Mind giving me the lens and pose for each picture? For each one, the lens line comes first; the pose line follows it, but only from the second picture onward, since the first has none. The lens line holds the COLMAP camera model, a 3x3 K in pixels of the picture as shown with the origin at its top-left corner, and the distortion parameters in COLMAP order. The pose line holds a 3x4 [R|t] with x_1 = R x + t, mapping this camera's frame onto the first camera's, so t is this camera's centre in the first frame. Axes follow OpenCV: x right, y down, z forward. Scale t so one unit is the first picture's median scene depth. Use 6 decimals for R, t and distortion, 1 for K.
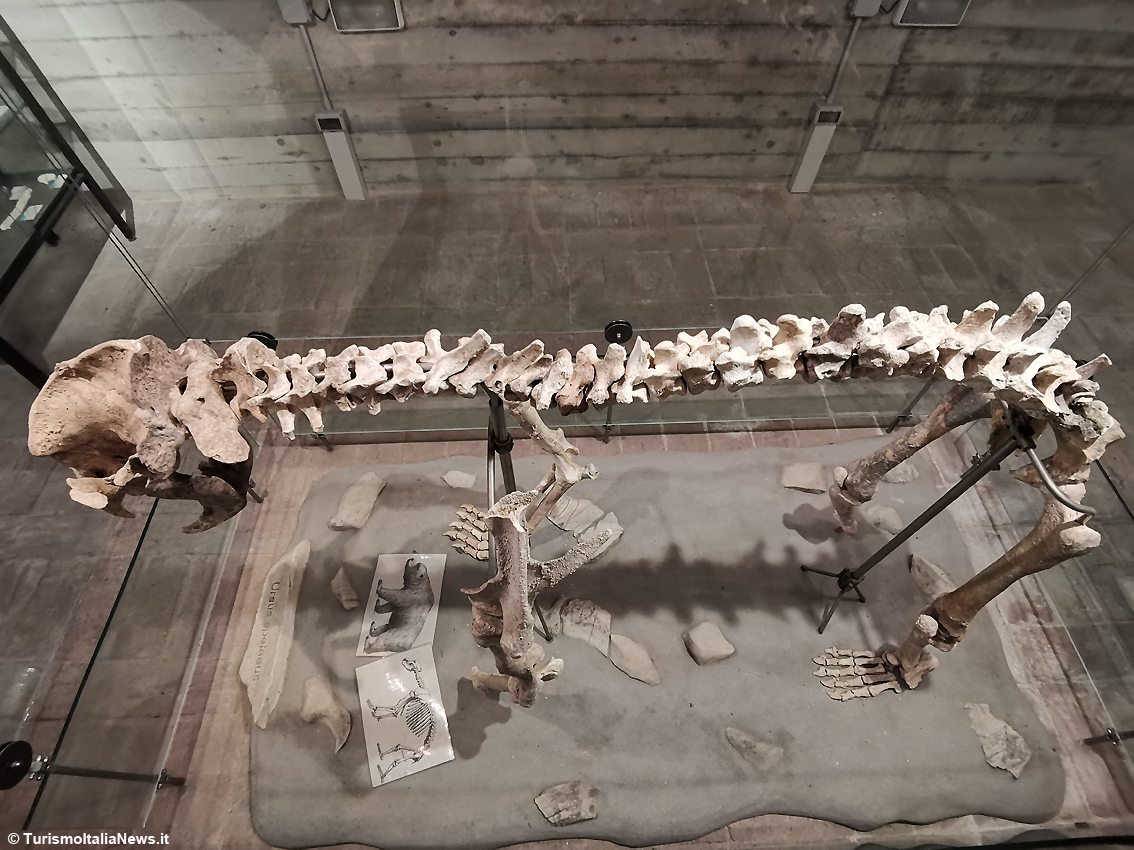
lens RADIAL K [[569.7, 0, 552.6], [0, 569.7, 424.9], [0, 0, 1]] dist [-0.042997, 0.001010]
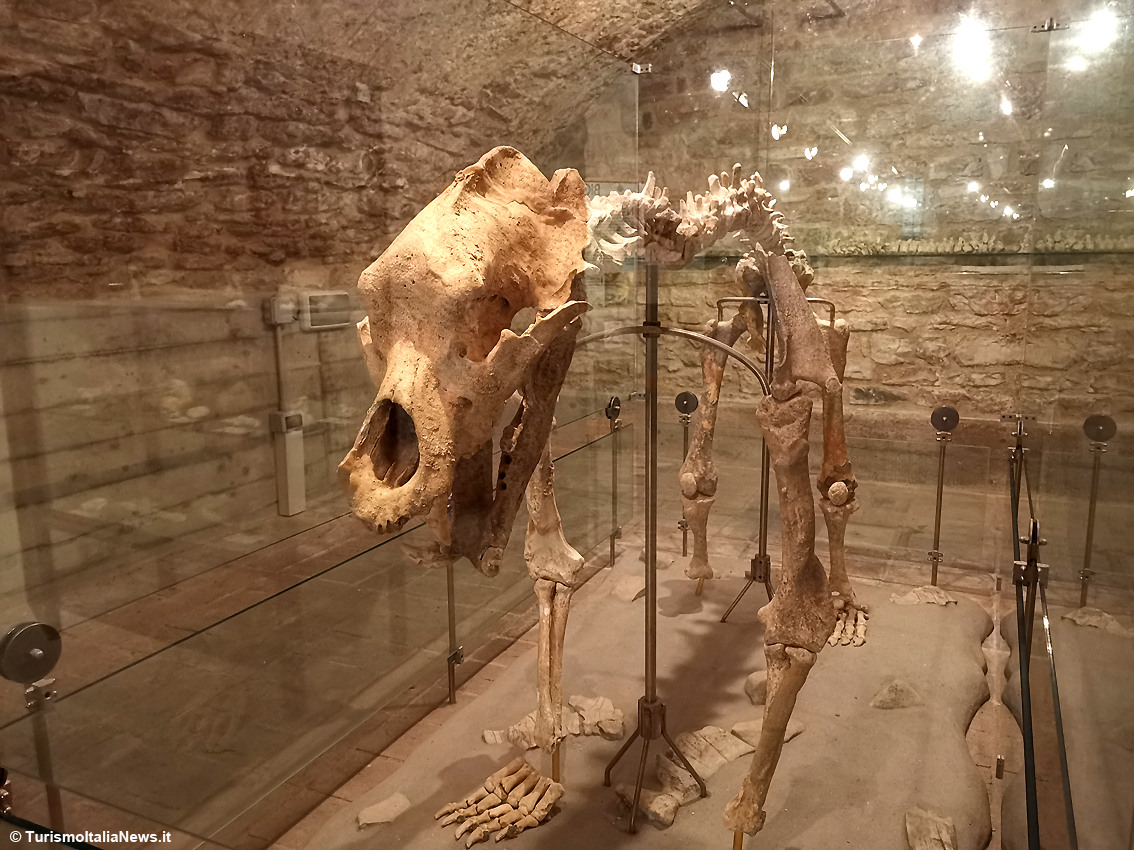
lens RADIAL K [[883.7, 0, 568.8], [0, 883.7, 425.7], [0, 0, 1]] dist [0.077858, -0.102752]
pose [[0.451690, -0.162821, 0.877192, -0.864191], [0.735819, 0.623990, -0.263071, 0.245311], [-0.504526, 0.764281, 0.401657, 0.294116]]
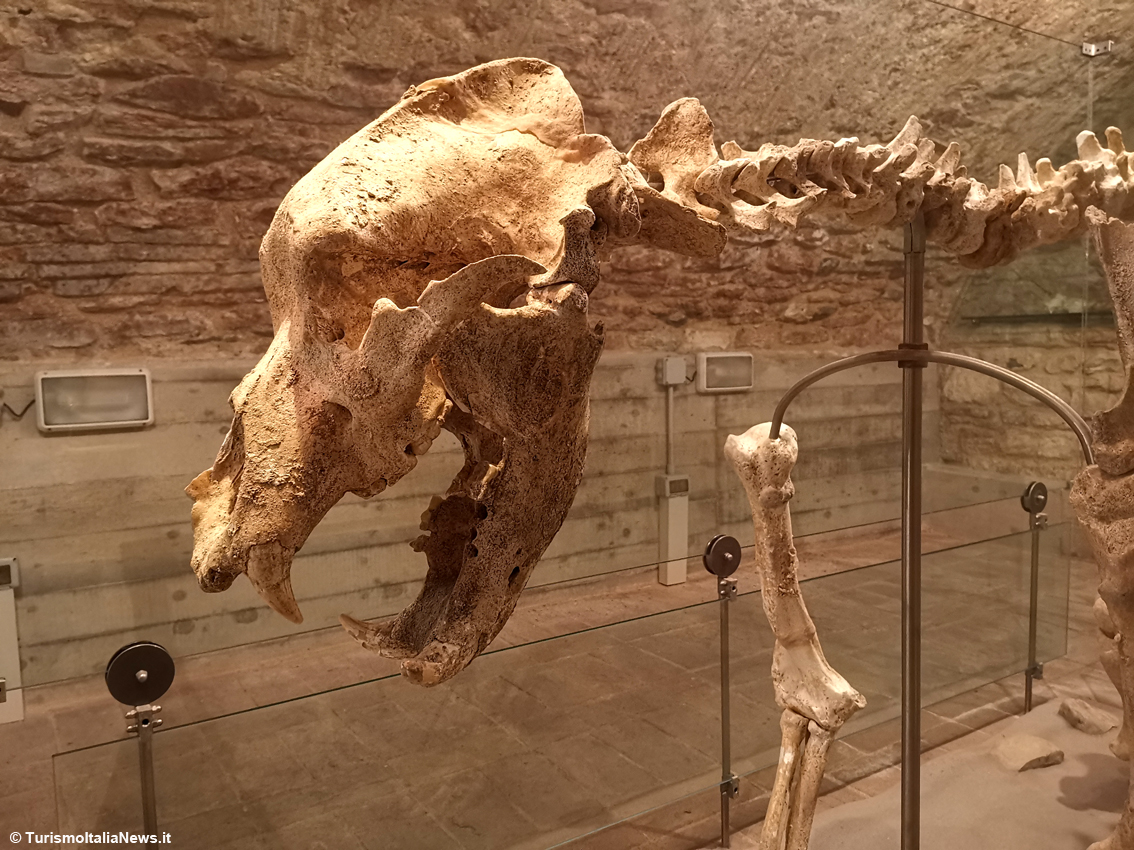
lens RADIAL K [[883.7, 0, 565.5], [0, 883.7, 425.0], [0, 0, 1]] dist [0.077858, -0.102752]
pose [[0.858456, -0.052461, 0.510197, -0.532881], [0.427331, 0.623252, -0.654940, 0.324089], [-0.283622, 0.780260, 0.557453, 0.309273]]
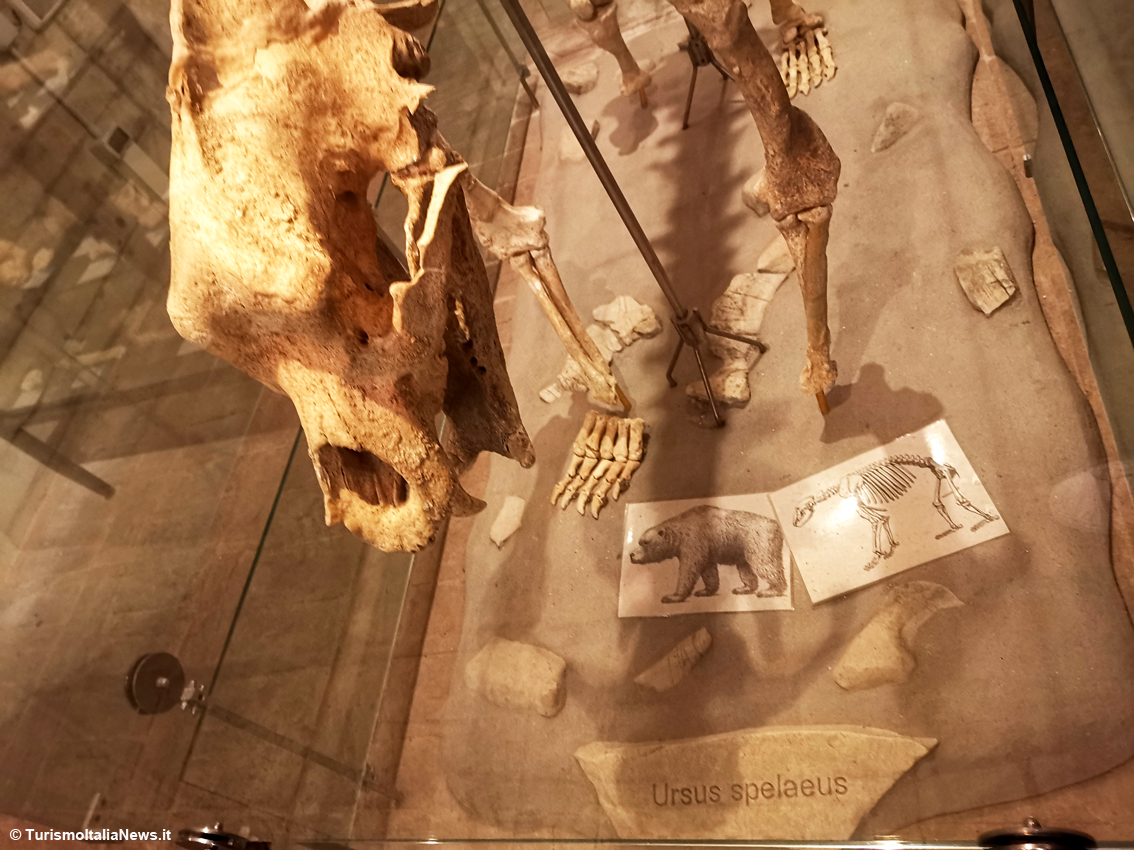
lens RADIAL K [[883.7, 0, 575.2], [0, 883.7, 432.4], [0, 0, 1]] dist [0.077858, -0.102752]
pose [[0.127856, -0.809379, 0.573201, -0.671273], [0.981211, 0.187427, 0.045788, 0.116553], [-0.144493, 0.556576, 0.818135, 0.196870]]
